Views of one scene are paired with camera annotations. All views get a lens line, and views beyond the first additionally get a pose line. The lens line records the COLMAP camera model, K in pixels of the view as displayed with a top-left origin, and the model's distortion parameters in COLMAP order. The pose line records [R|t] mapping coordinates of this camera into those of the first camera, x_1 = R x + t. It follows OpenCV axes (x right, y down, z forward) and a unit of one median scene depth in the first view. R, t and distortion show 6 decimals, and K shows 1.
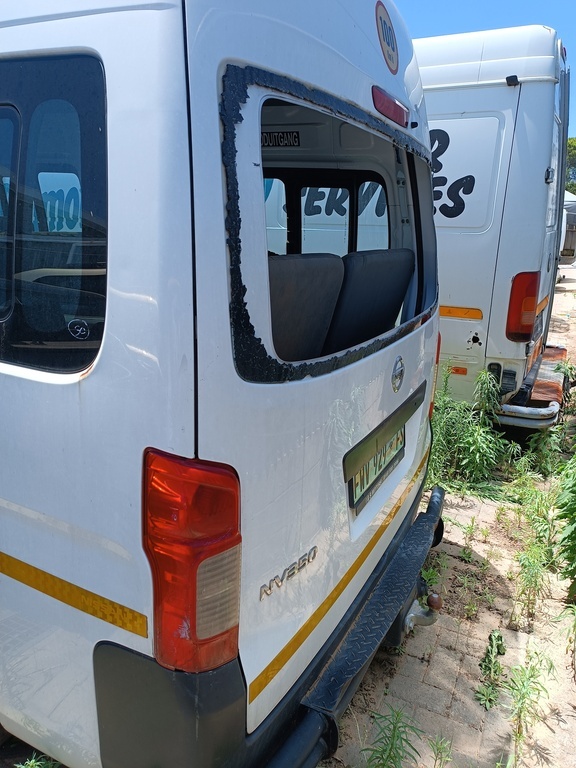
lens RADIAL K [[549.8, 0, 288.0], [0, 549.8, 384.0], [0, 0, 1]] dist [0.029900, -0.035593]
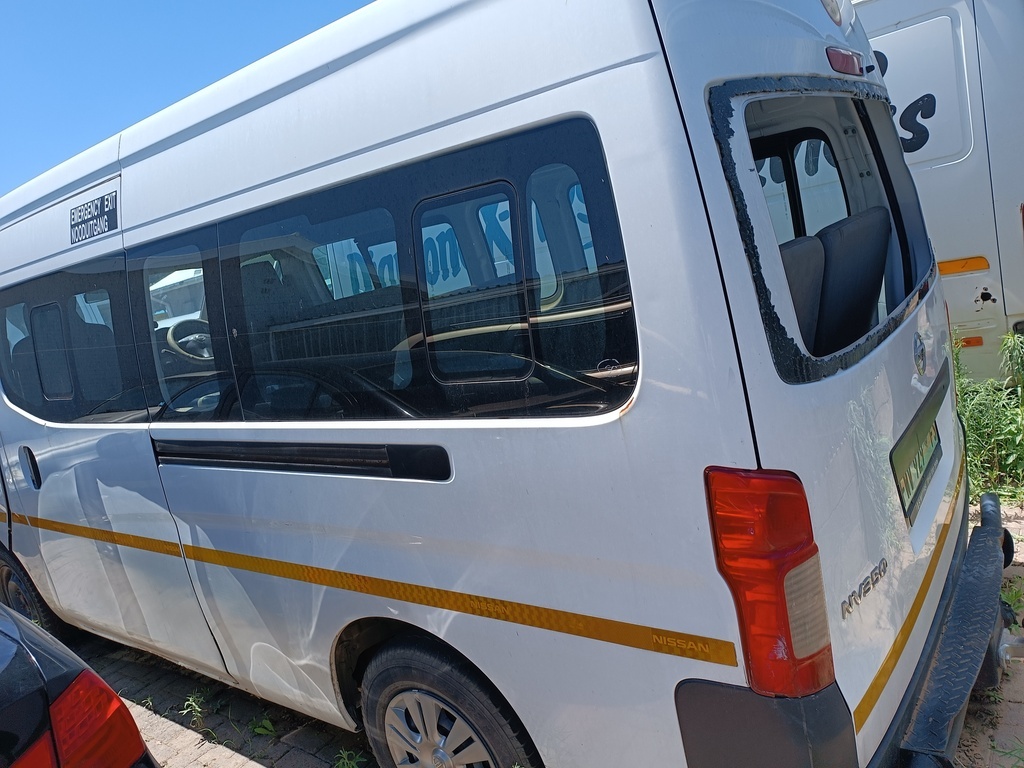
lens RADIAL K [[733.1, 0, 512.4], [0, 733.1, 389.0], [0, 0, 1]] dist [0.029900, -0.035593]
pose [[0.954245, -0.206024, -0.216727, -0.206465], [0.191096, 0.977623, -0.087954, 0.019351], [0.229998, 0.042514, 0.972262, -0.297919]]
